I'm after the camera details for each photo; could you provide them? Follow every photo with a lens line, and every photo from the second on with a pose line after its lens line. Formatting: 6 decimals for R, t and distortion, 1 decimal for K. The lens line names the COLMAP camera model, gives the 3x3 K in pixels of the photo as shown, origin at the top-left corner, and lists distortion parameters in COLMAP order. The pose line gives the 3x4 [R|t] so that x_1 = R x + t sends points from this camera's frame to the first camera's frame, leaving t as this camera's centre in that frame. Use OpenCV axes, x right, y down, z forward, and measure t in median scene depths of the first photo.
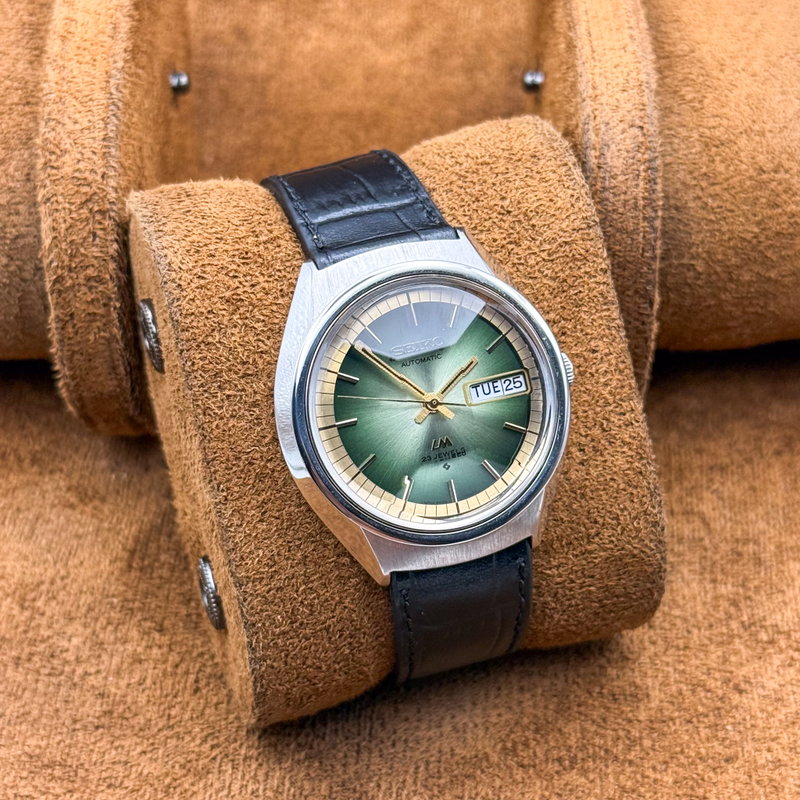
lens RADIAL K [[1918.4, 0, 401.3], [0, 1918.4, 426.7], [0, 0, 1]] dist [0.074327, 0.409198]
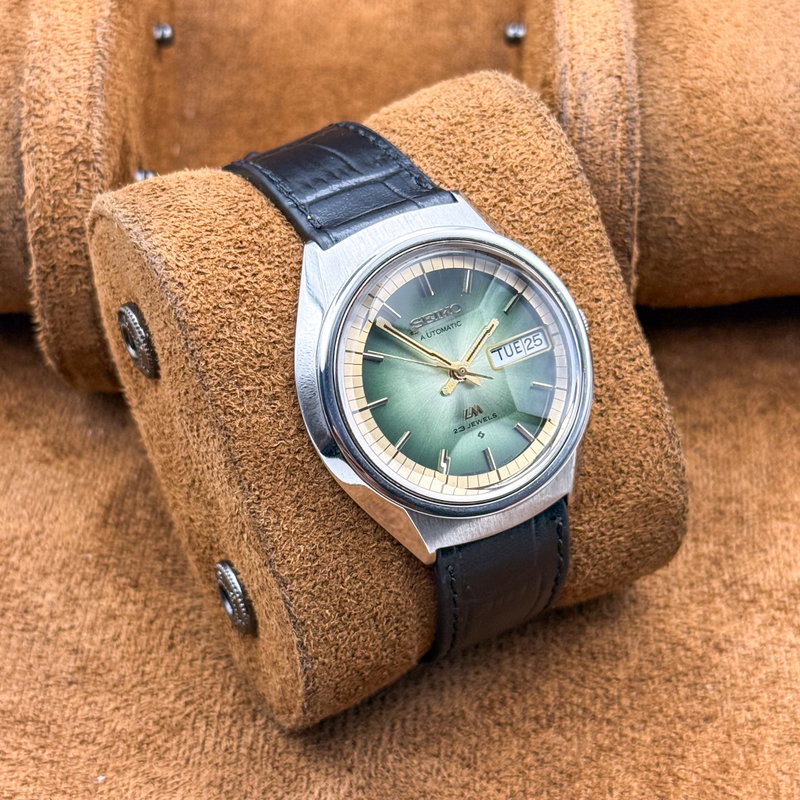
lens RADIAL K [[1918.4, 0, 401.3], [0, 1918.4, 426.7], [0, 0, 1]] dist [0.074327, 0.409198]
pose [[0.982345, -0.130243, 0.134293, -0.140155], [0.128485, 0.991474, 0.021715, -0.009233], [-0.135977, -0.004077, 0.990704, 0.035075]]
